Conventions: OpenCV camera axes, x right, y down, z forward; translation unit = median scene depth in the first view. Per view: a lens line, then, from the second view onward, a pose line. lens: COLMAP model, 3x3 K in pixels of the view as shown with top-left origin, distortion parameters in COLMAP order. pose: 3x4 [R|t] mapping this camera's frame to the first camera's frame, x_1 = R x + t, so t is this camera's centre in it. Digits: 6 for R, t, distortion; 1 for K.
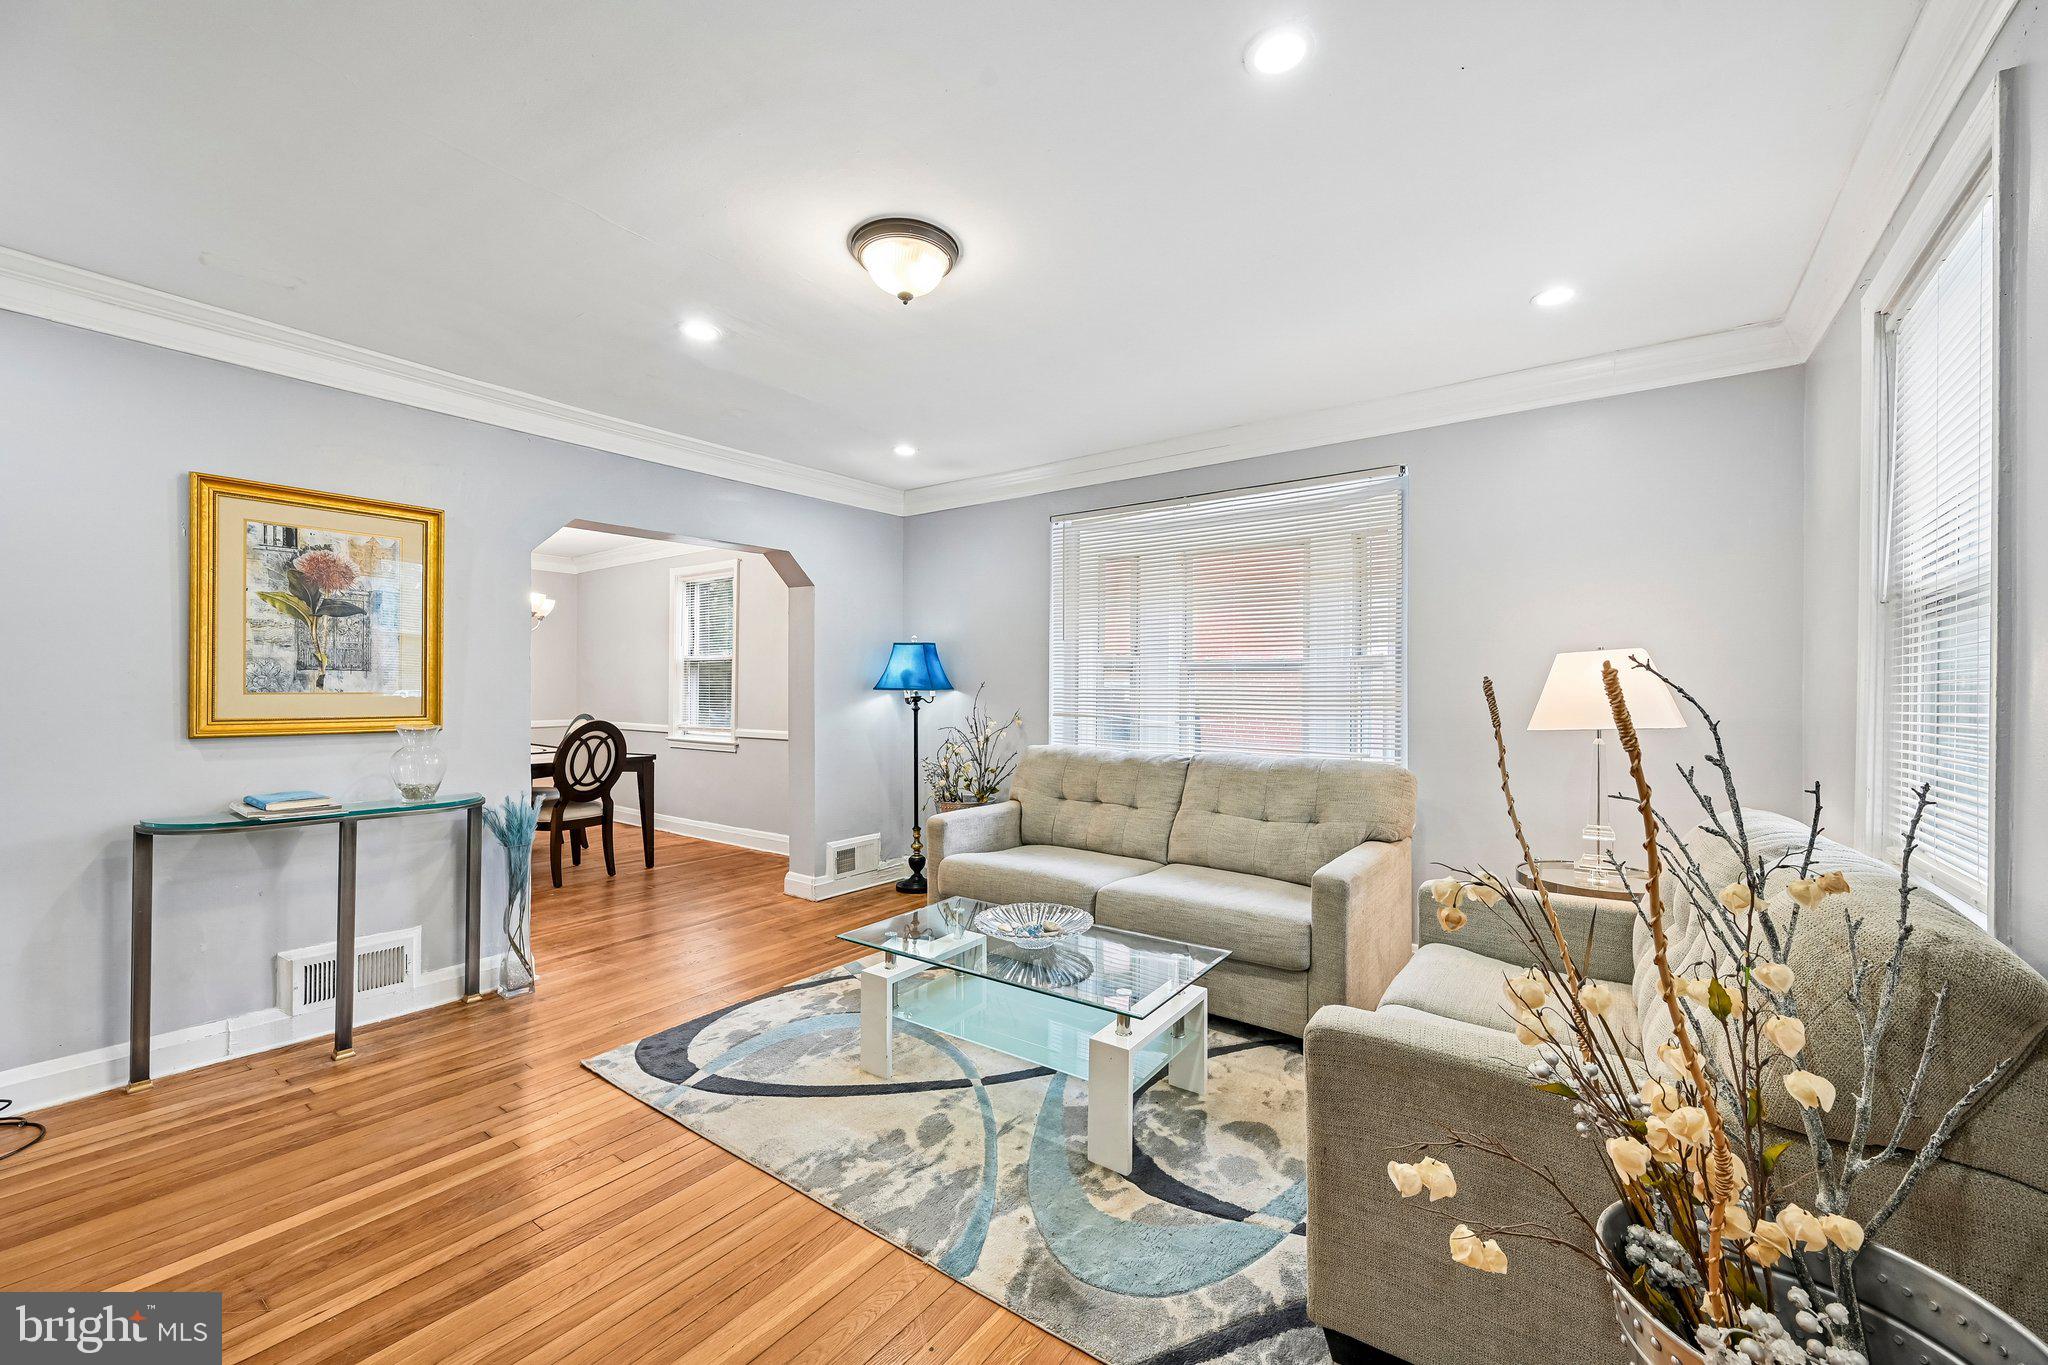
lens RADIAL K [[808.0, 0, 1028.6], [0, 808.0, 686.8], [0, 0, 1]] dist [-0.000893, 0.000225]
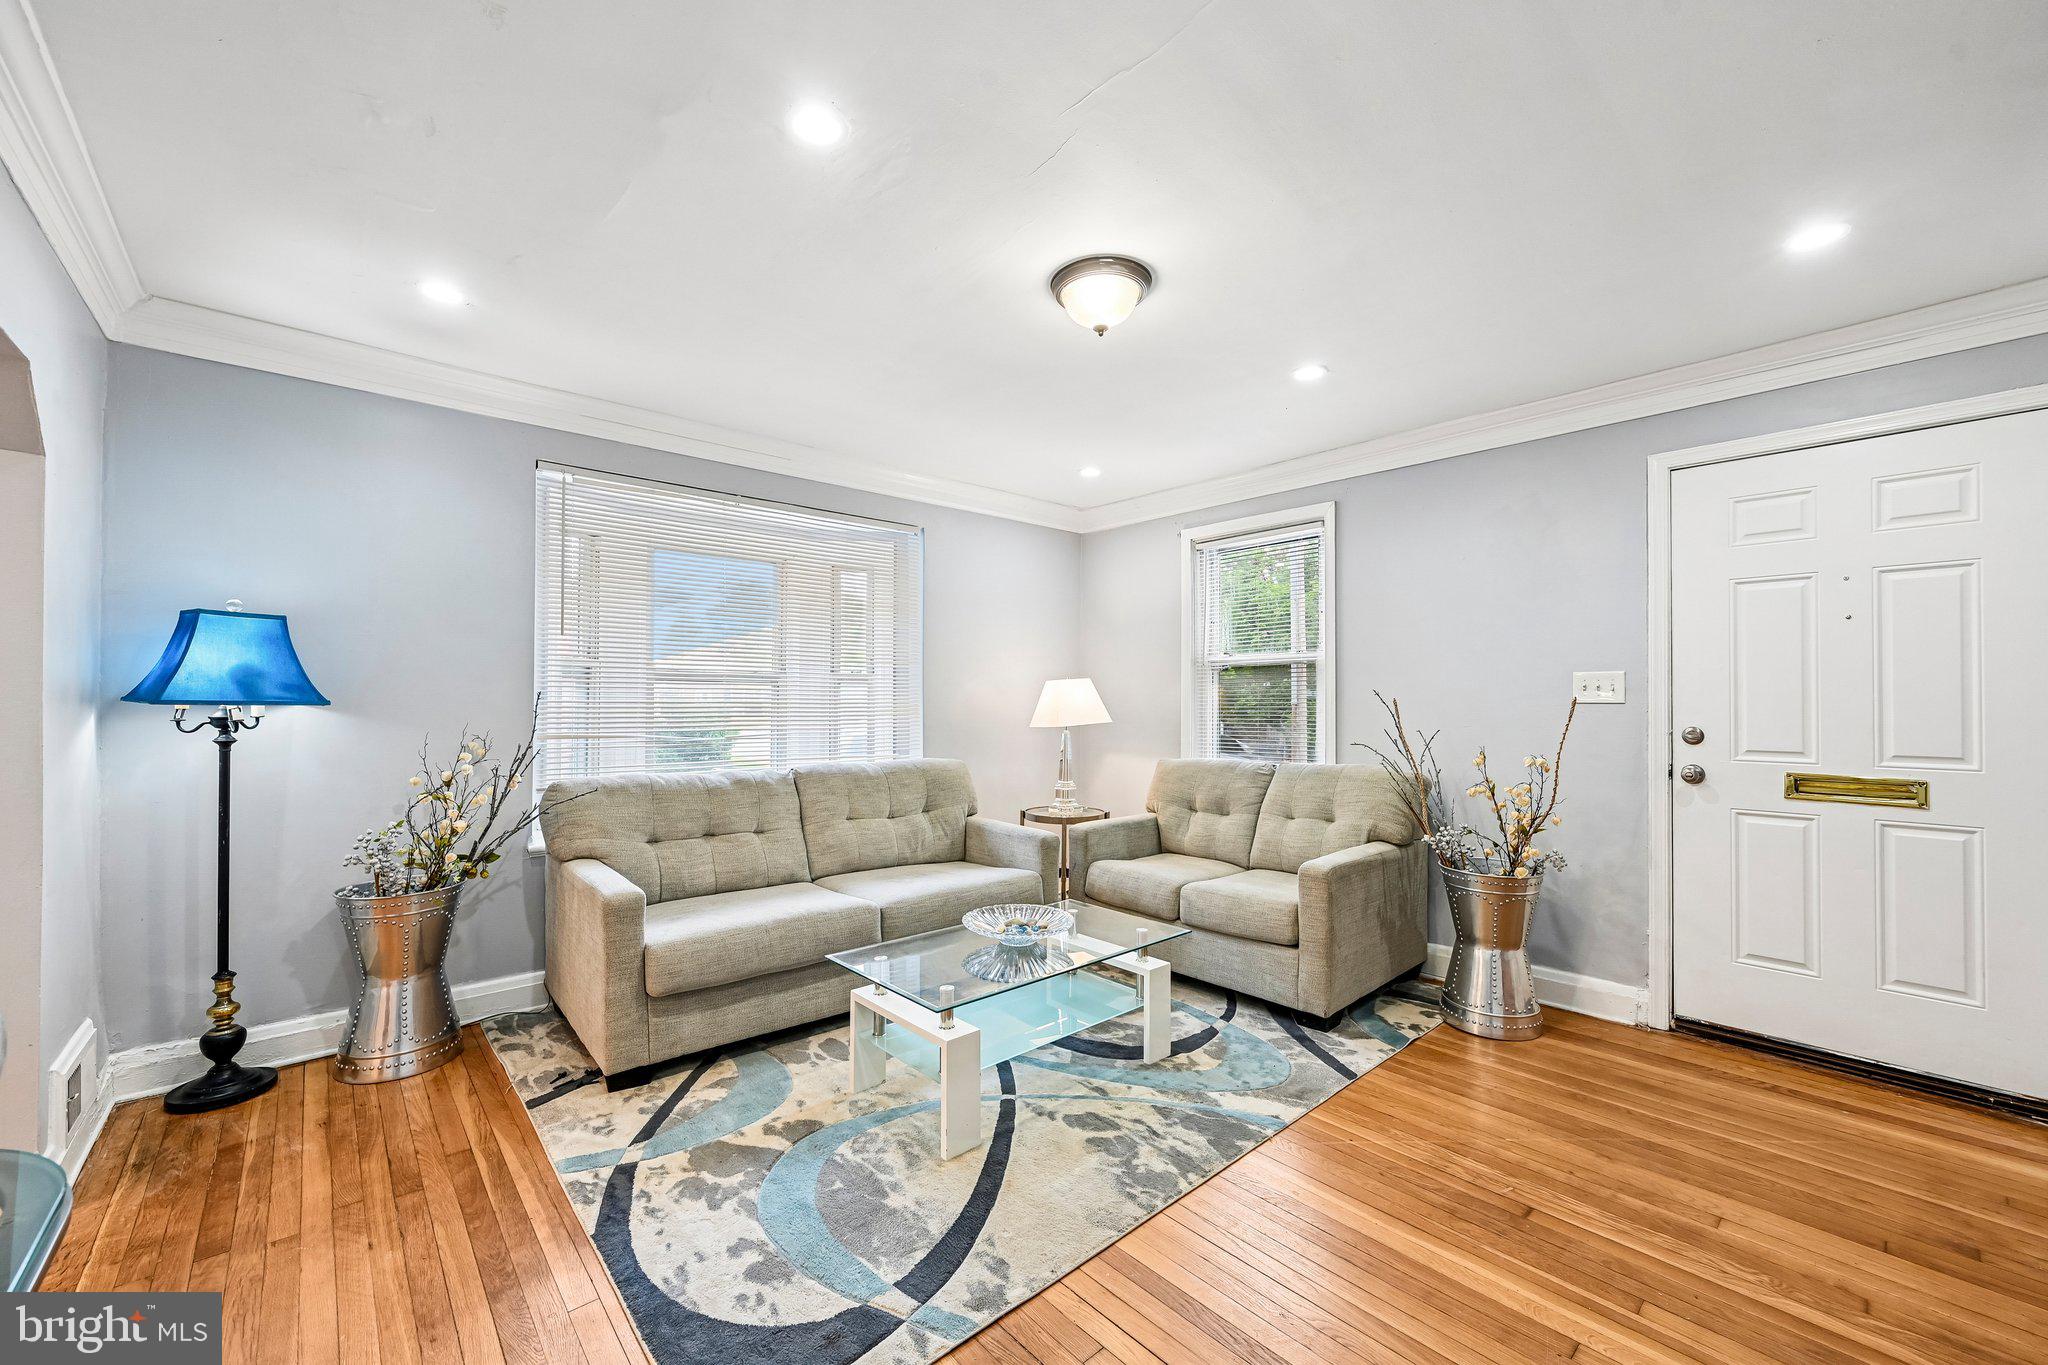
lens RADIAL K [[808.0, 0, 1039.3], [0, 808.0, 686.5], [0, 0, 1]] dist [-0.000893, 0.000225]
pose [[0.204834, 0.015011, 0.978682, -0.746933], [-0.002690, 0.999887, -0.014773, -0.002182], [-0.978793, 0.000394, 0.204851, 0.544024]]
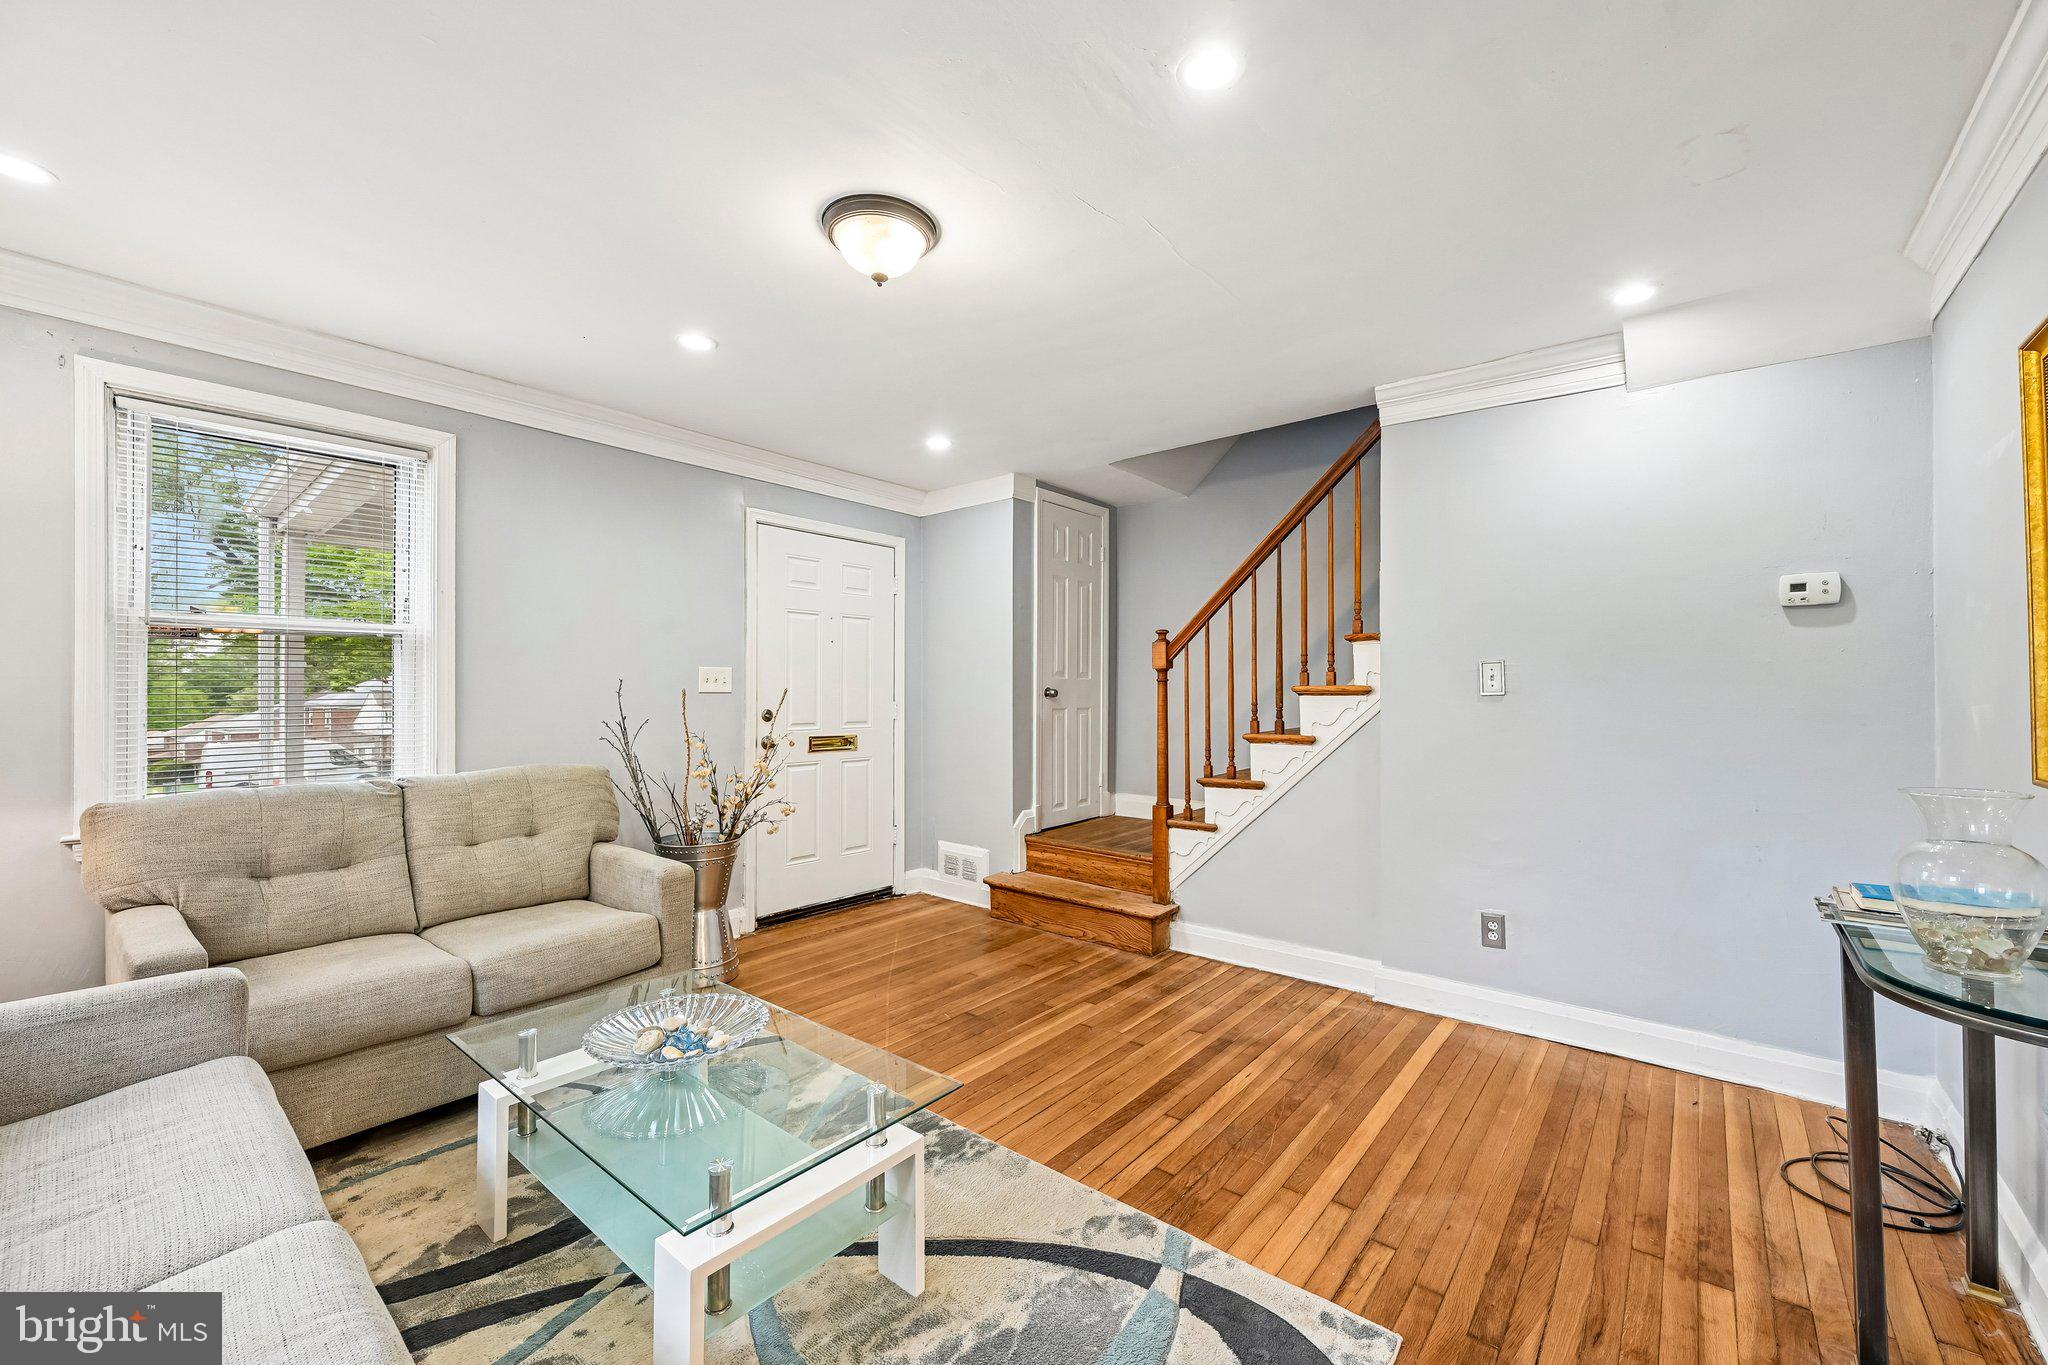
lens RADIAL K [[808.0, 0, 1025.1], [0, 808.0, 688.7], [0, 0, 1]] dist [-0.000893, 0.000225]
pose [[-0.997551, -0.003519, 0.069849, -0.244924], [-0.003914, 0.999977, -0.005518, 0.000458], [-0.069828, -0.005778, -0.997542, 1.209056]]
